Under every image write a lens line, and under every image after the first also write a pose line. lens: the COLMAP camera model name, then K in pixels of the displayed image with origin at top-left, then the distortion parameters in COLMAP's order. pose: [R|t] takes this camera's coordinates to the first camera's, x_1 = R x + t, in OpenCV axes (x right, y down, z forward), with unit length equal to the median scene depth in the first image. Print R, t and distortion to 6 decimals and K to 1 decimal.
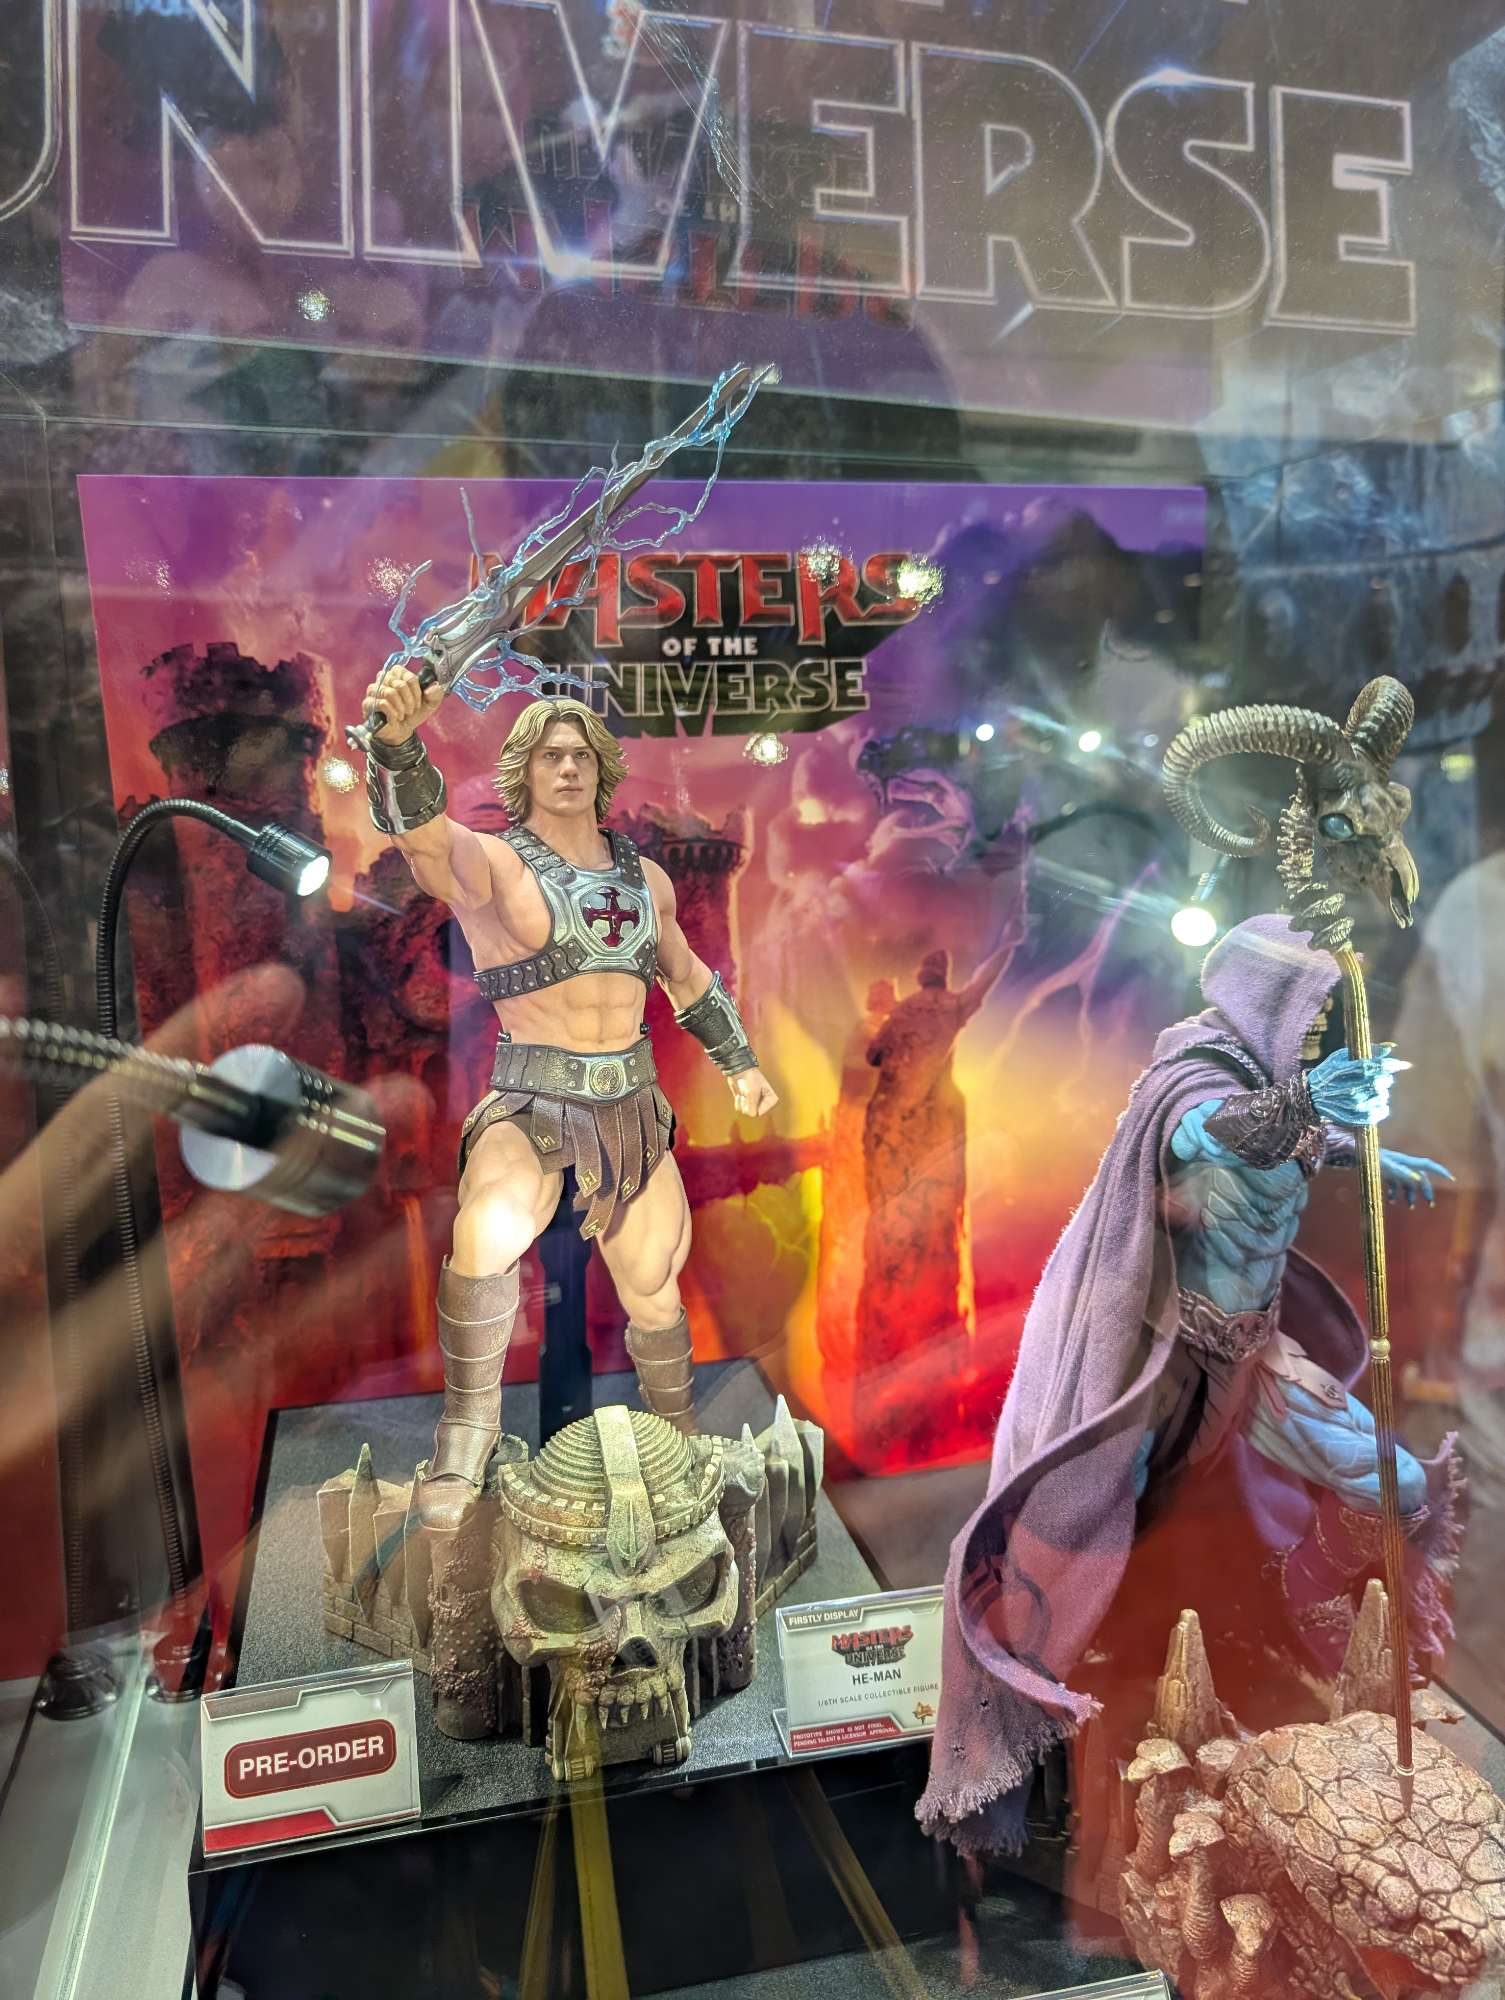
lens RADIAL K [[1527.2, 0, 763.9], [0, 1527.2, 1025.0], [0, 0, 1]] dist [-0.036561, 0.032057]
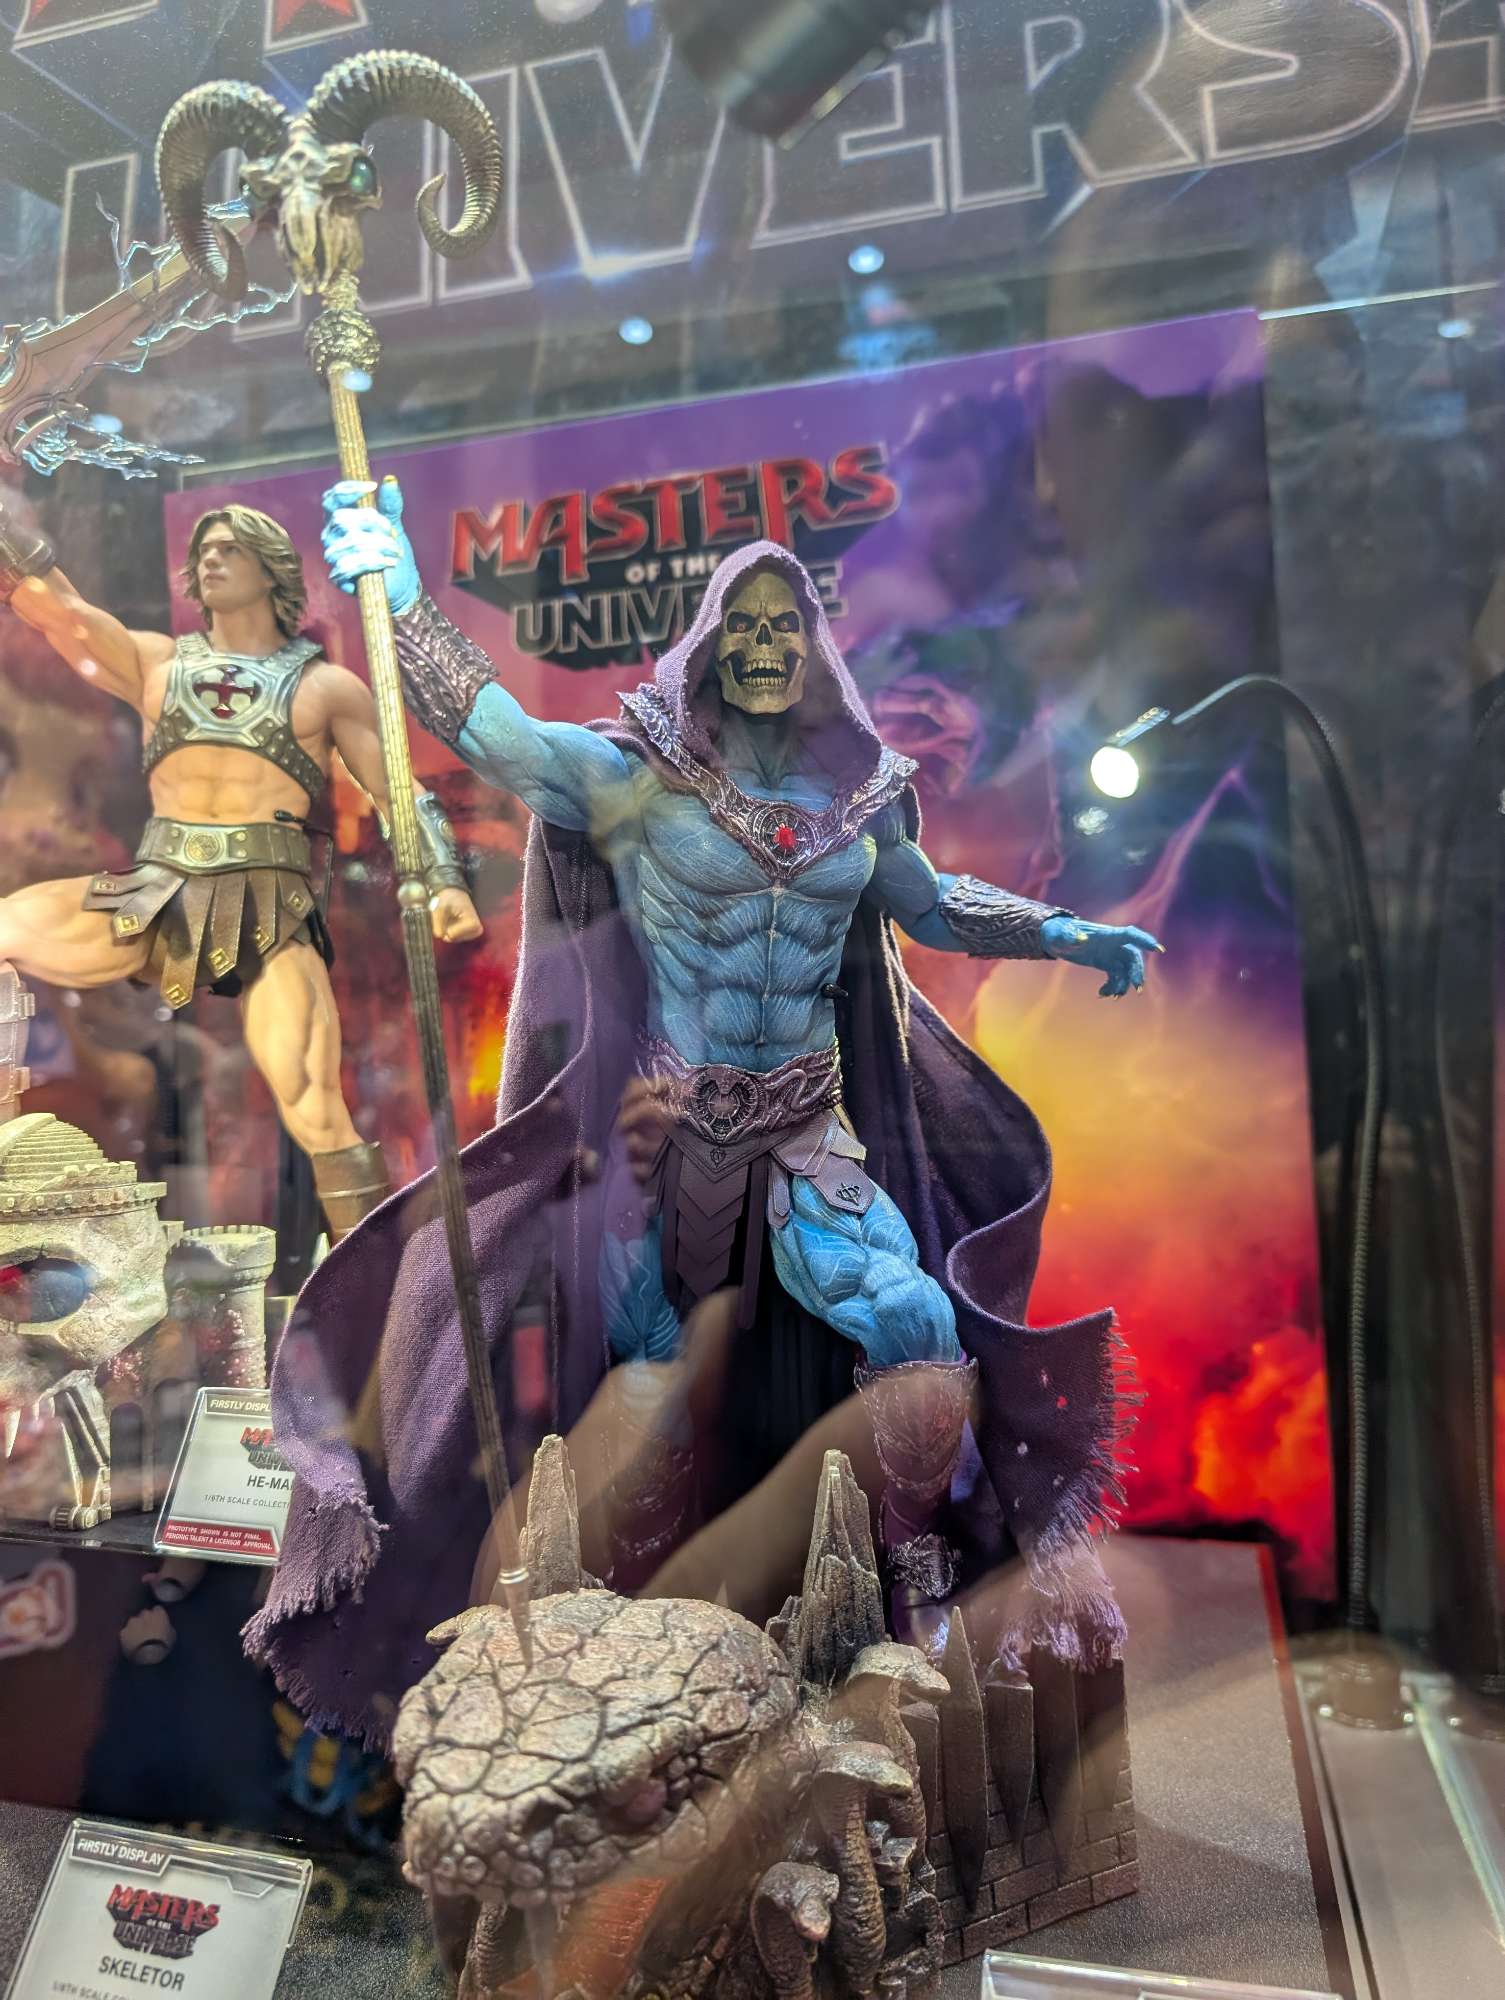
lens RADIAL K [[1524.6, 0, 751.8], [0, 1524.6, 1060.4], [0, 0, 1]] dist [-0.027168, 0.002448]
pose [[0.847937, -0.017843, -0.529796, 0.518390], [-0.085543, 0.981728, -0.169975, 0.222384], [0.523149, 0.189449, 0.830918, 0.276719]]
